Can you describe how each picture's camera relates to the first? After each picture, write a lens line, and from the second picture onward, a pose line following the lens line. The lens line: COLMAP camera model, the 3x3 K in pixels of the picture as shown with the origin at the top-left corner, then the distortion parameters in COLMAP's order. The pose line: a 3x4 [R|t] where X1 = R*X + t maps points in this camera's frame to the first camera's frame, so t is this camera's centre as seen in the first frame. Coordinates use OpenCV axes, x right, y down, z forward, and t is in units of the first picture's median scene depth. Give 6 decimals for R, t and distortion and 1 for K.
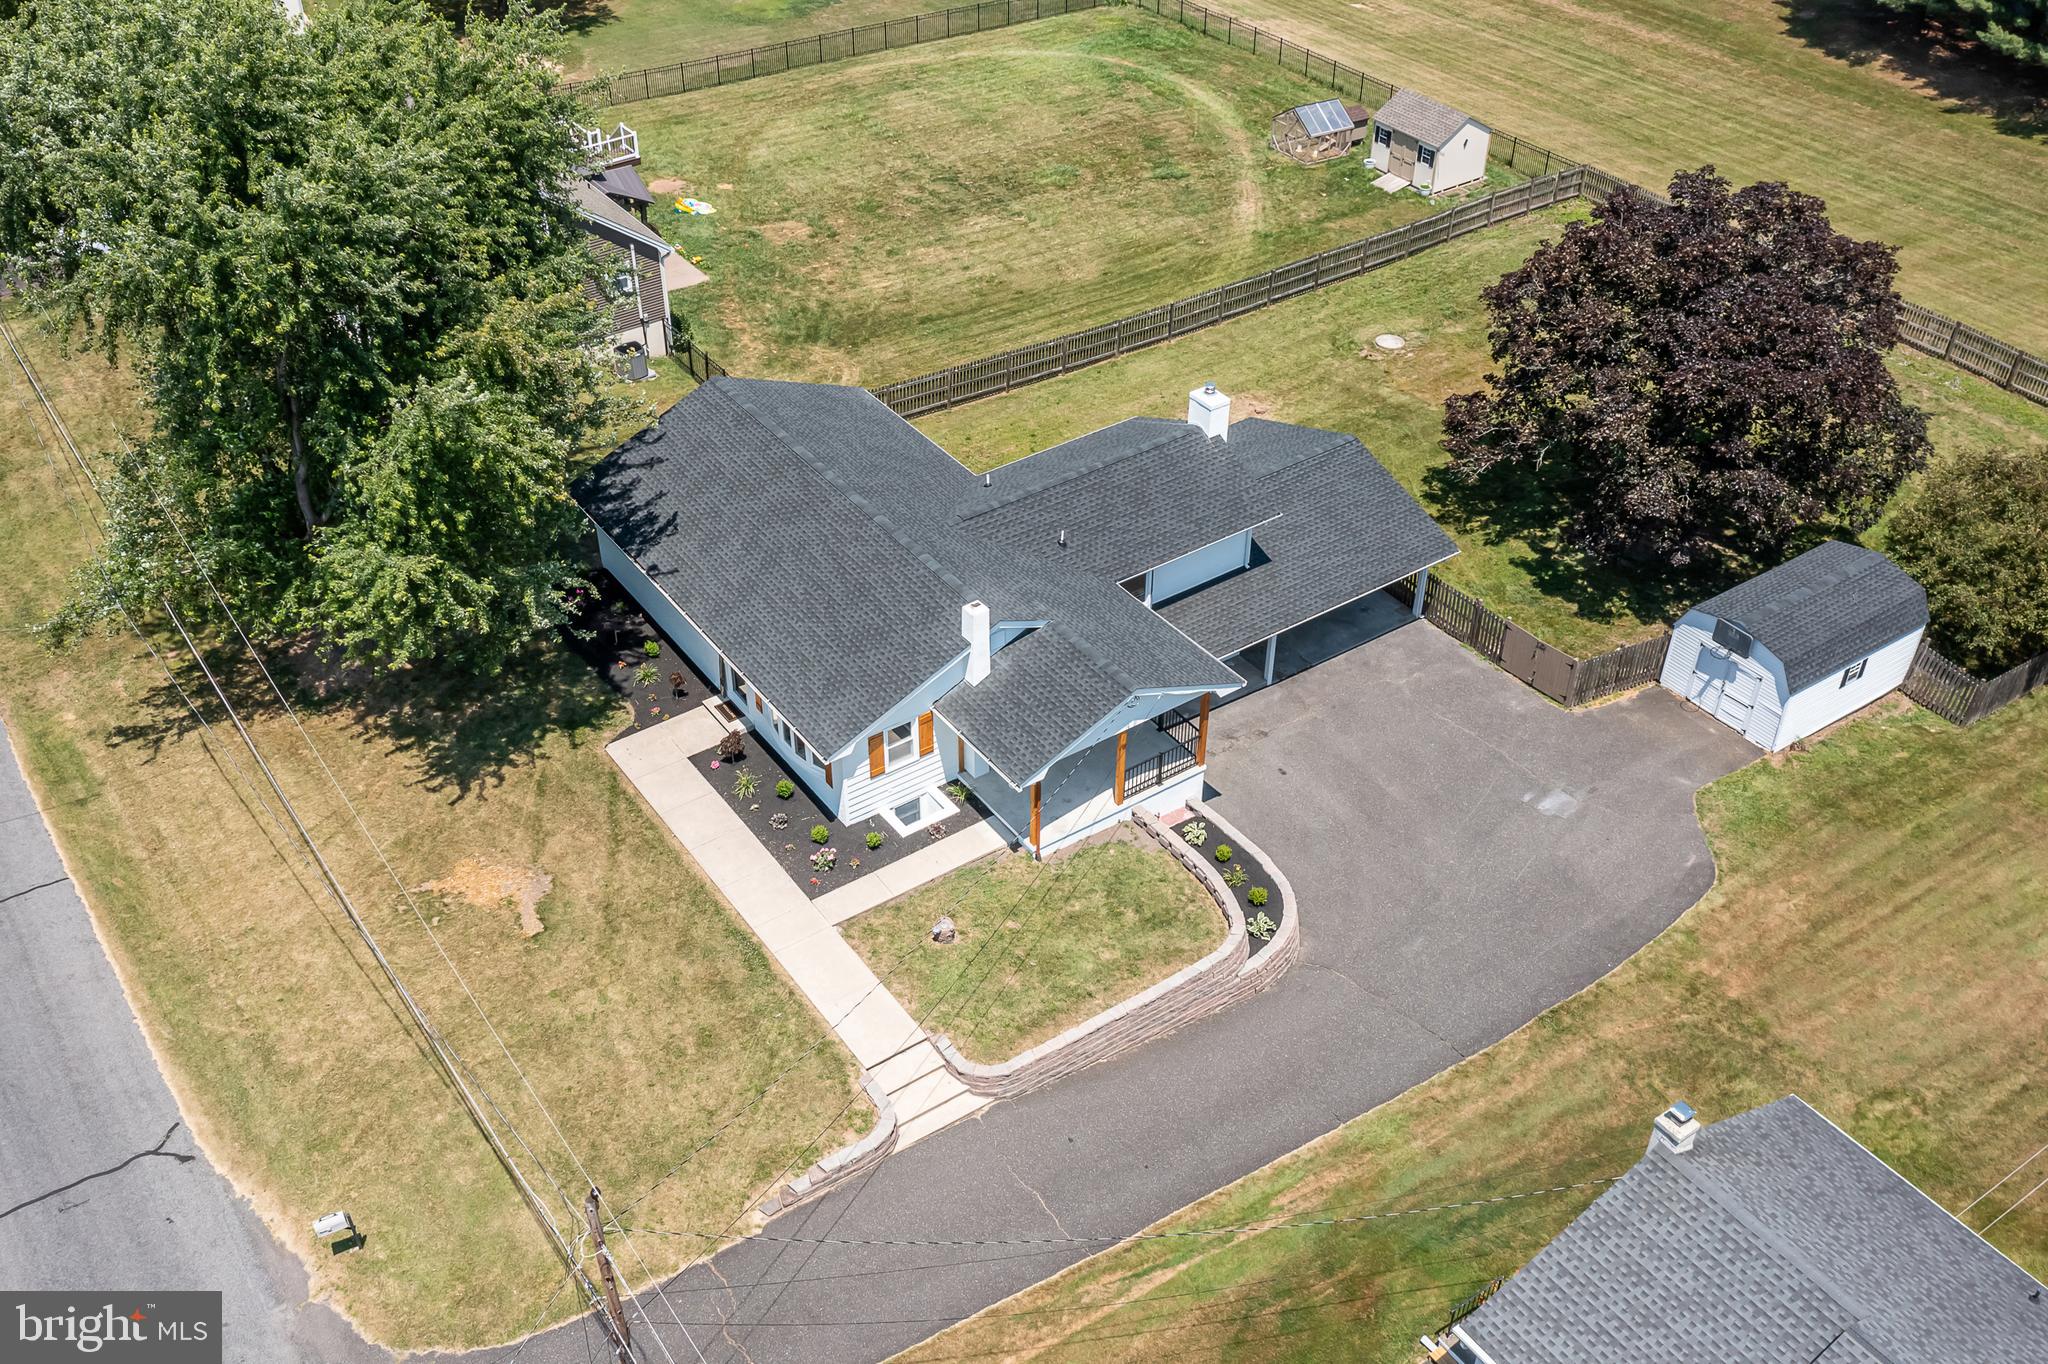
lens RADIAL K [[1913.5, 0, 932.6], [0, 1913.5, 680.8], [0, 0, 1]] dist [-0.018958, 0.003349]
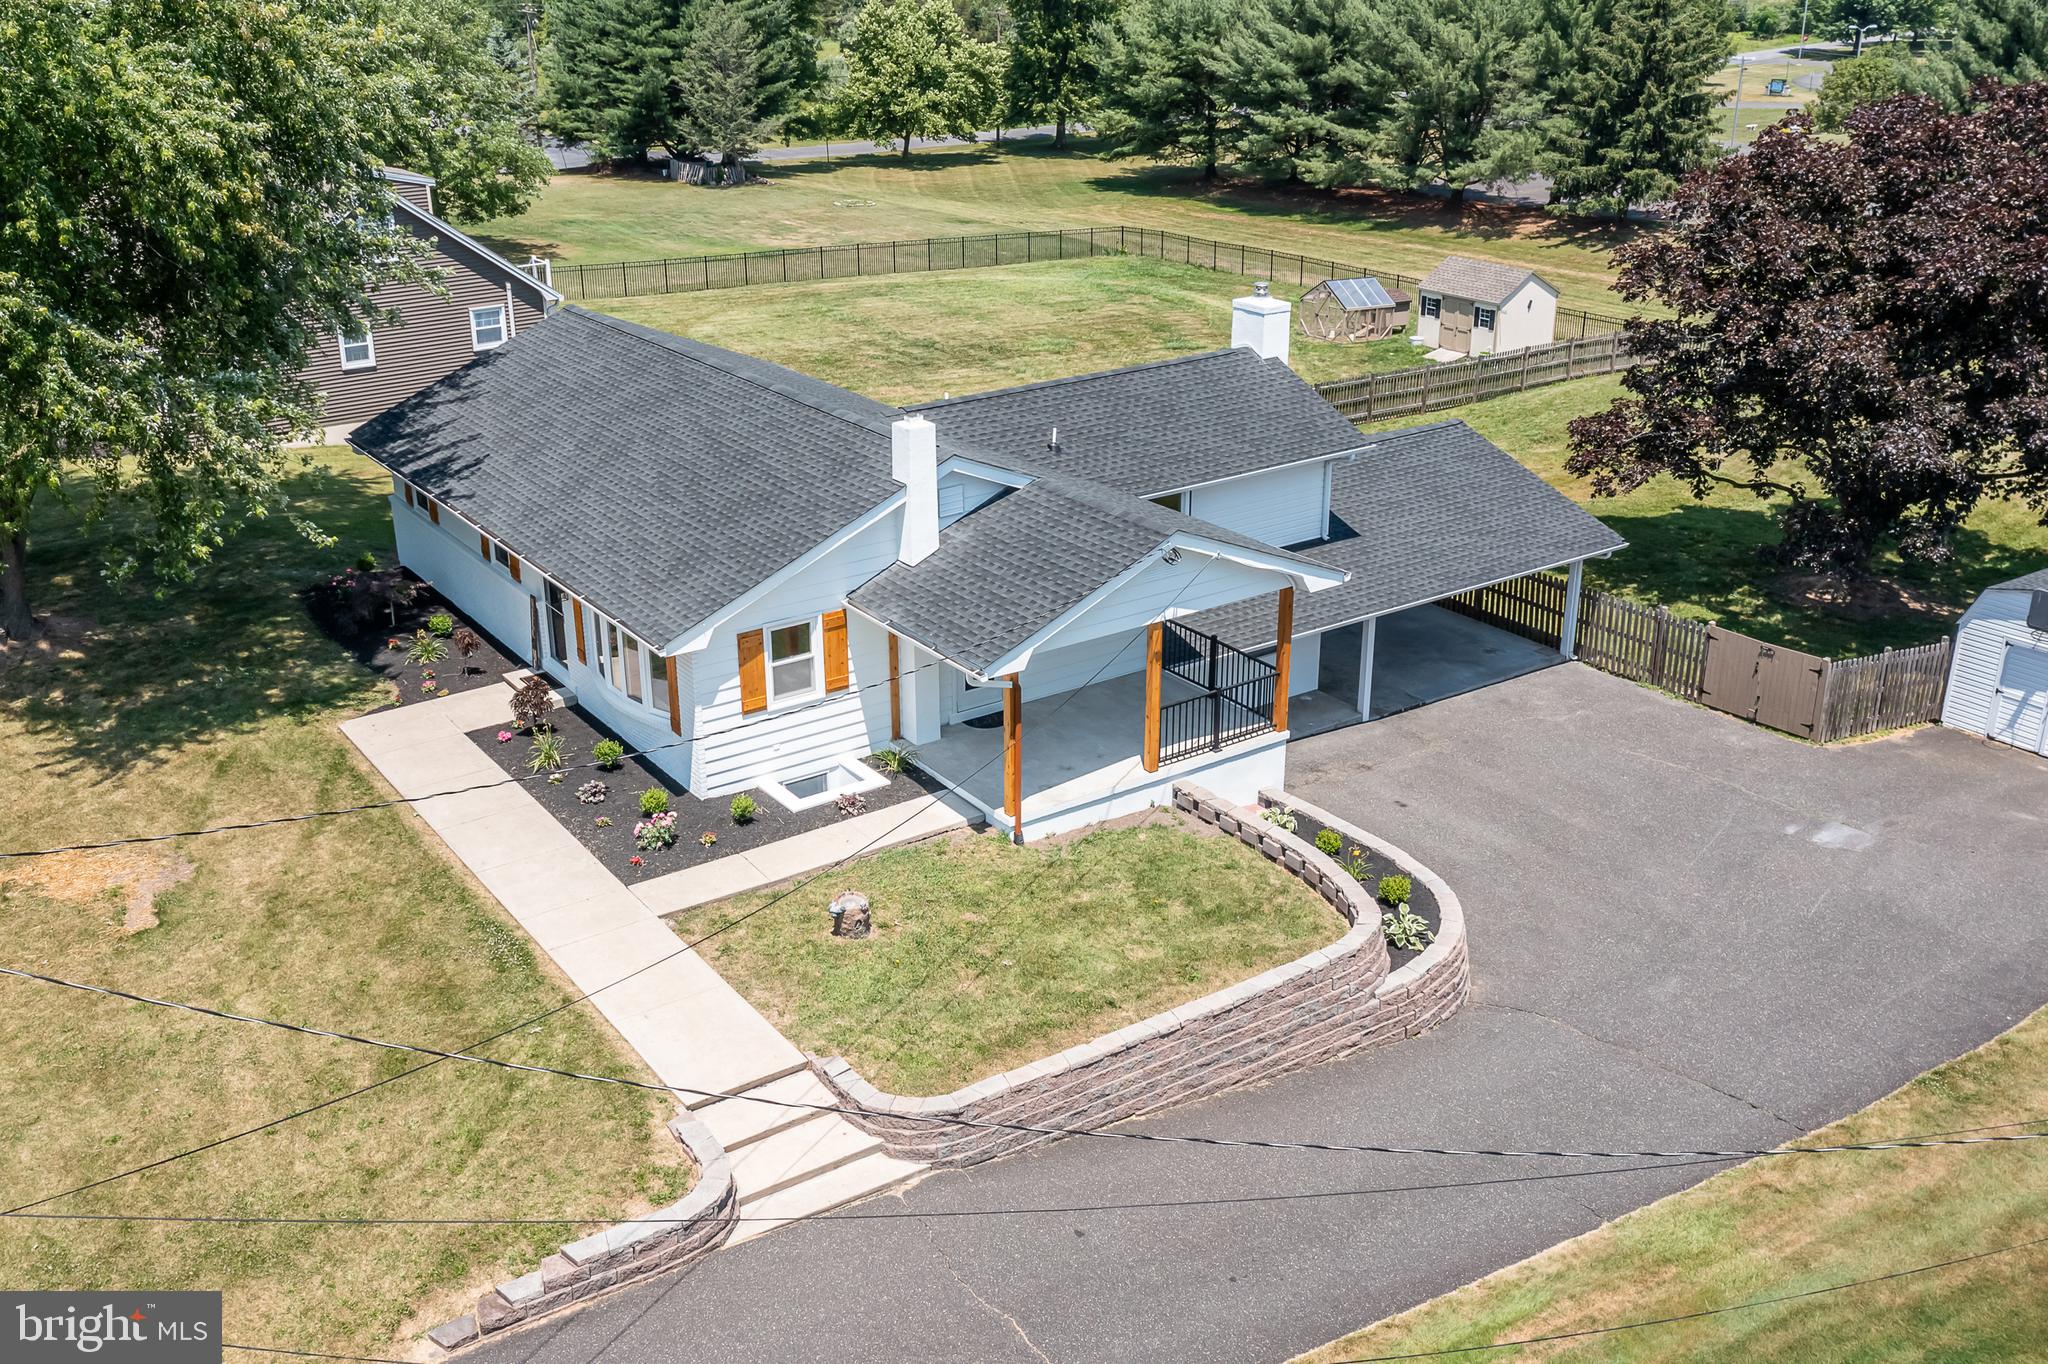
lens RADIAL K [[1913.5, 0, 932.6], [0, 1913.5, 680.8], [0, 0, 1]] dist [-0.018958, 0.003349]
pose [[0.999988, 0.003203, -0.003632, 0.031360], [-0.004072, 0.962148, -0.272497, 0.213989], [0.002621, 0.272509, 0.962150, 0.427450]]
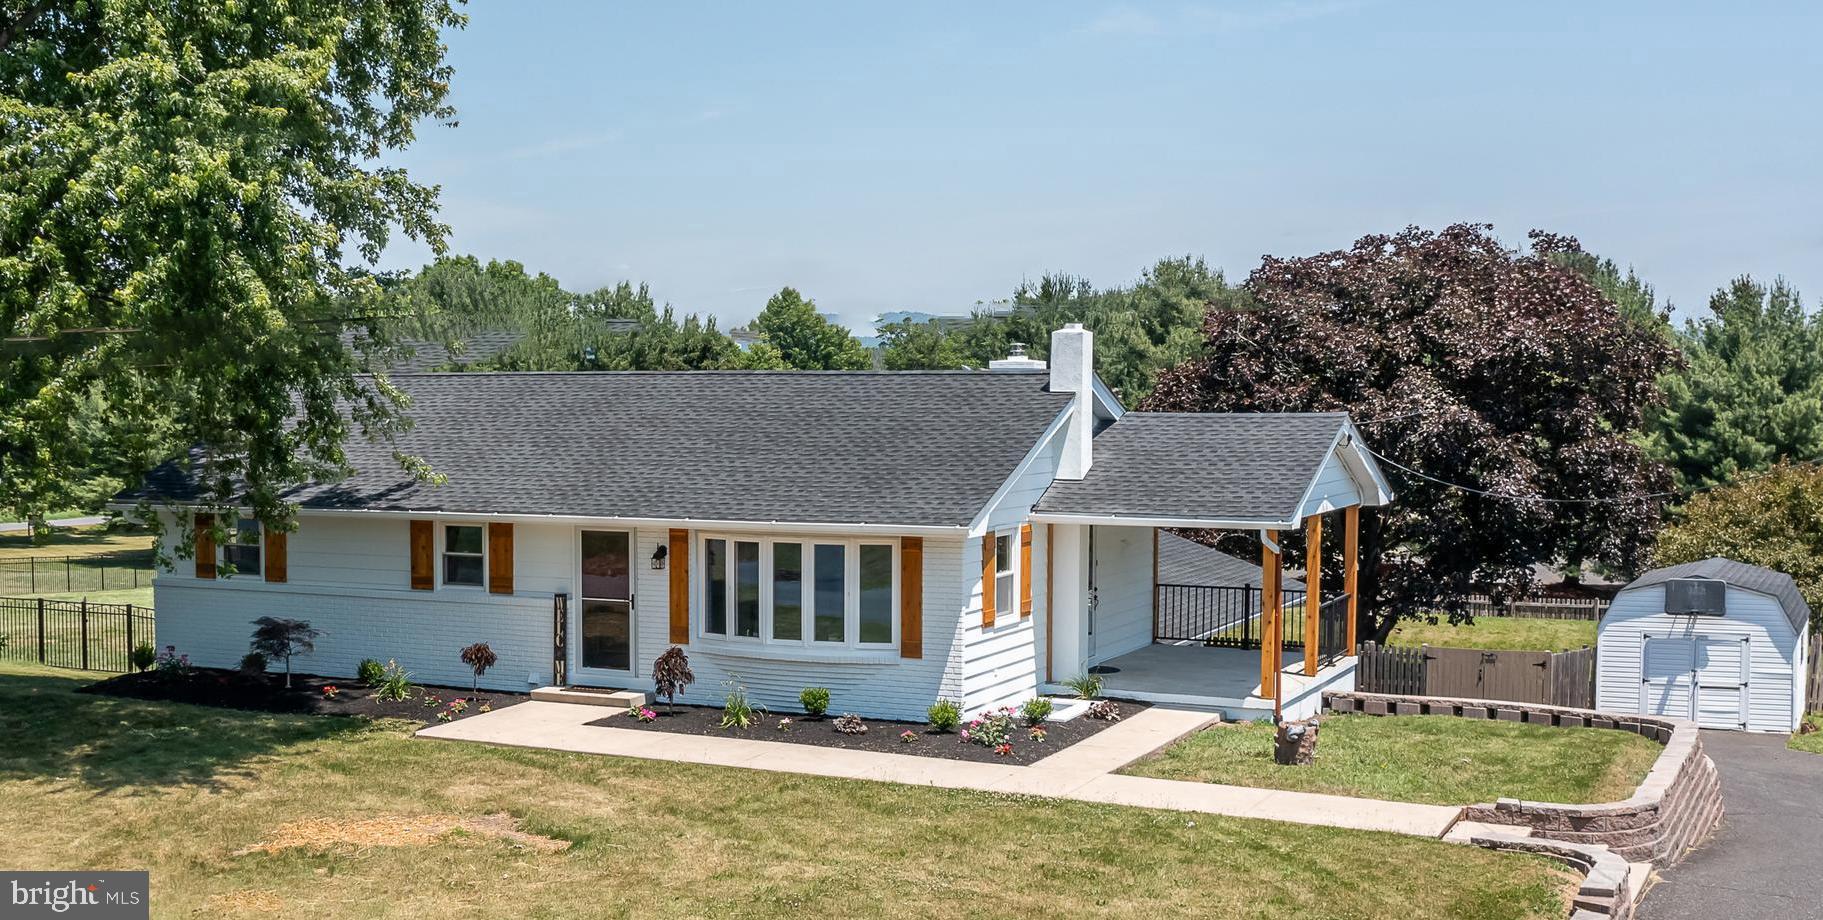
lens RADIAL K [[2195.2, 0, 717.7], [0, 2195.2, 461.3], [0, 0, 1]] dist [-0.001805, 0.011222]
pose [[0.877737, -0.001967, 0.479139, -0.418648], [0.283748, 0.807919, -0.516482, 0.329826], [-0.386090, 0.589290, 0.709698, 0.572647]]
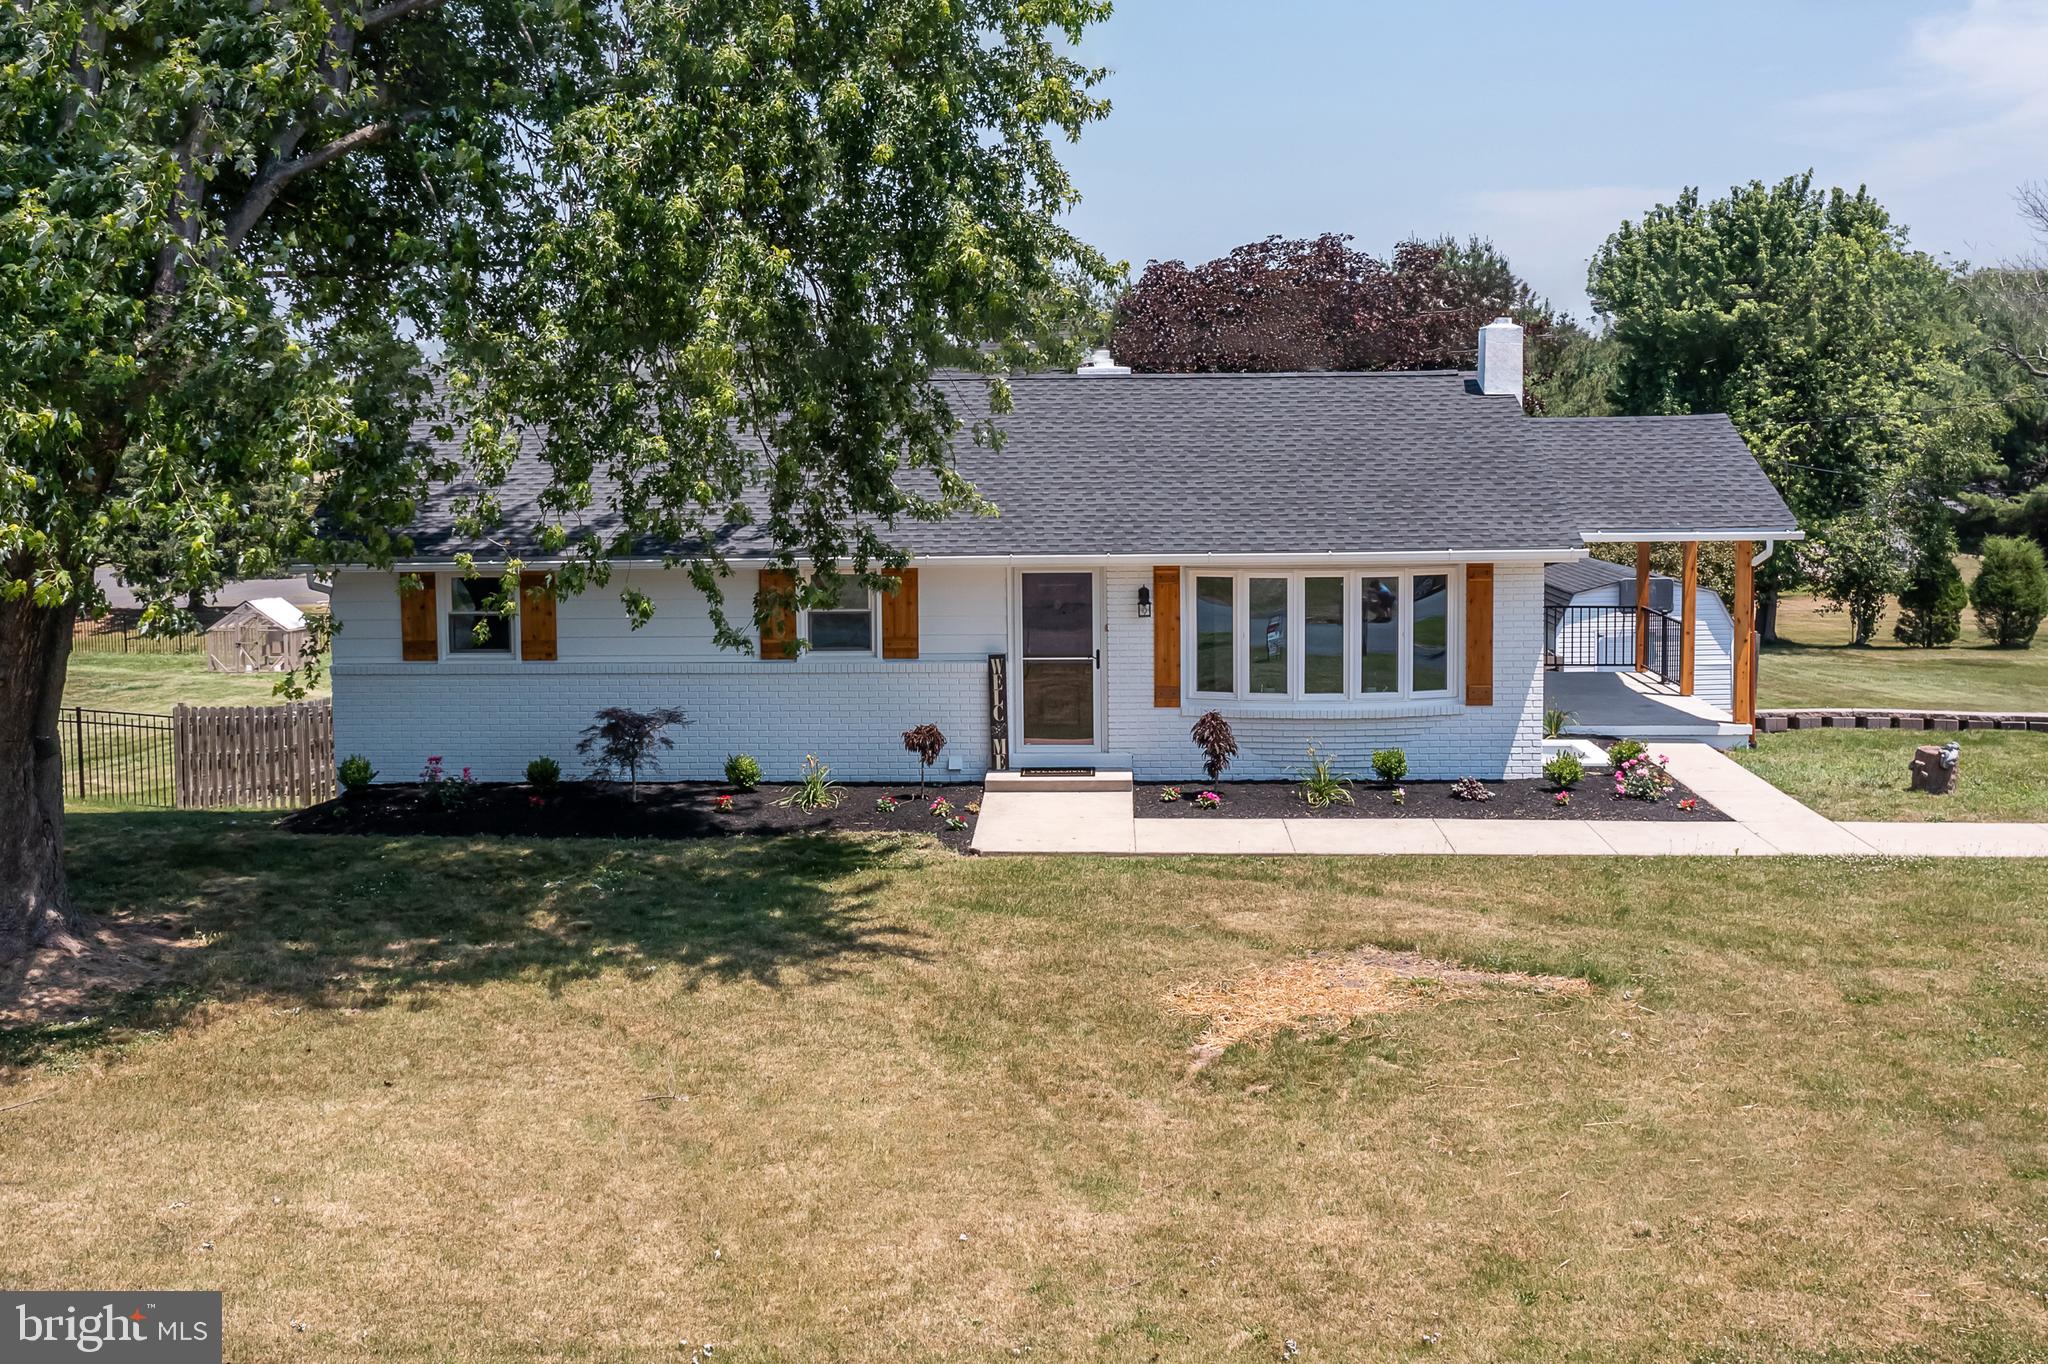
lens RADIAL K [[2174.2, 0, 1024.0], [0, 2174.2, 682.0], [0, 0, 1]] dist [-0.002377, -0.001097]
pose [[0.580472, -0.092360, 0.809025, -0.566701], [0.500114, 0.824511, -0.264702, 0.140976], [-0.642602, 0.558257, 0.524797, 0.827663]]
